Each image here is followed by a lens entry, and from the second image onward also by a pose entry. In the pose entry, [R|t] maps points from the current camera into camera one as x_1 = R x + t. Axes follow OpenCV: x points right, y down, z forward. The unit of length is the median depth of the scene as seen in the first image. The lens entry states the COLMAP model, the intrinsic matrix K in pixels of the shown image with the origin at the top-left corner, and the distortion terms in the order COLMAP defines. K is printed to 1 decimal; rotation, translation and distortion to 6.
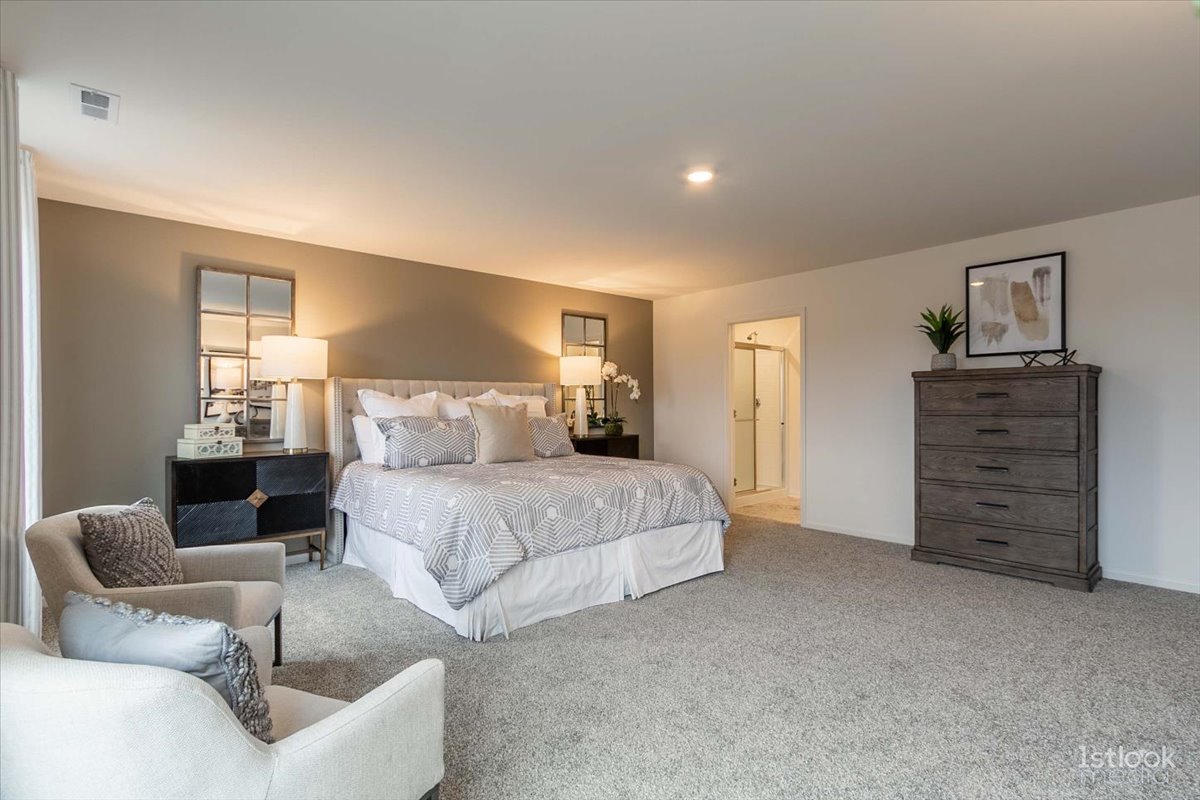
lens RADIAL K [[560.2, 0, 599.0], [0, 560.2, 407.6], [0, 0, 1]] dist [-0.001088, -0.000077]
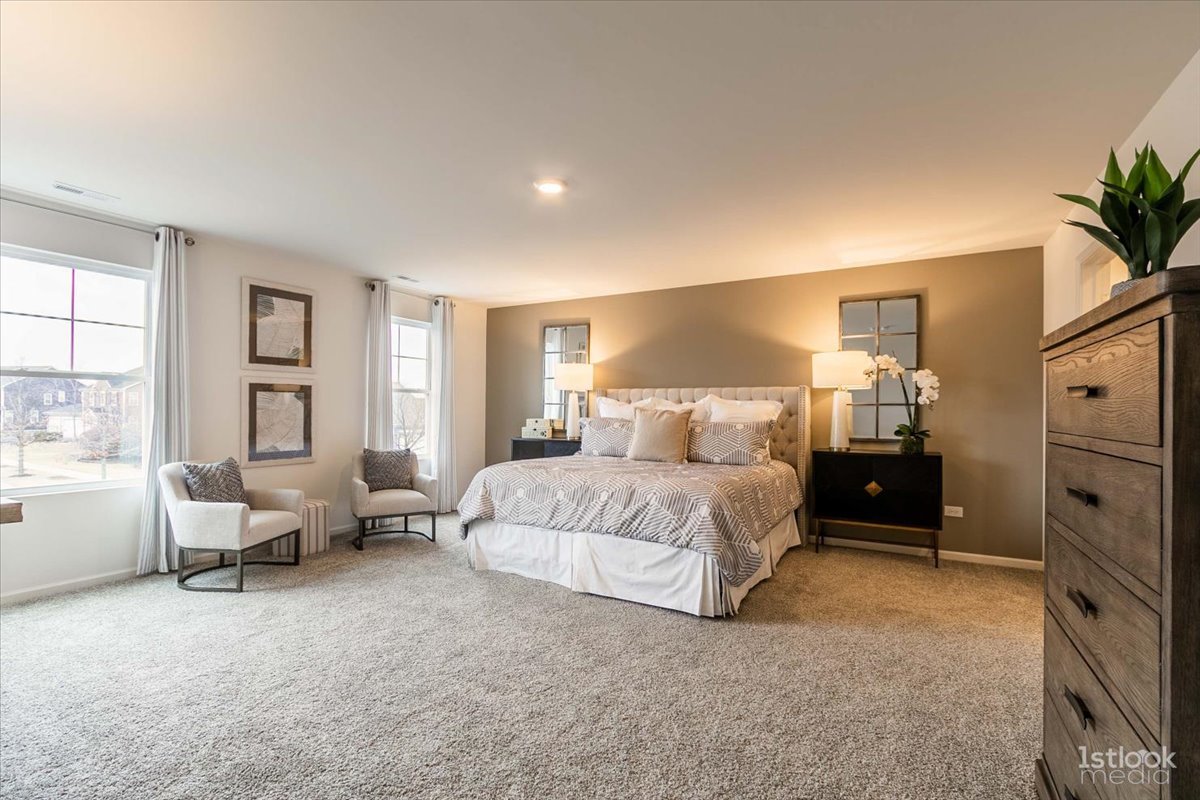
lens RADIAL K [[560.2, 0, 599.0], [0, 560.2, 407.6], [0, 0, 1]] dist [-0.001088, -0.000077]
pose [[0.316590, 0.004109, -0.948553, 0.959123], [-0.015005, 0.999887, -0.000677, -0.006391], [0.948444, 0.014447, 0.316616, 0.618344]]
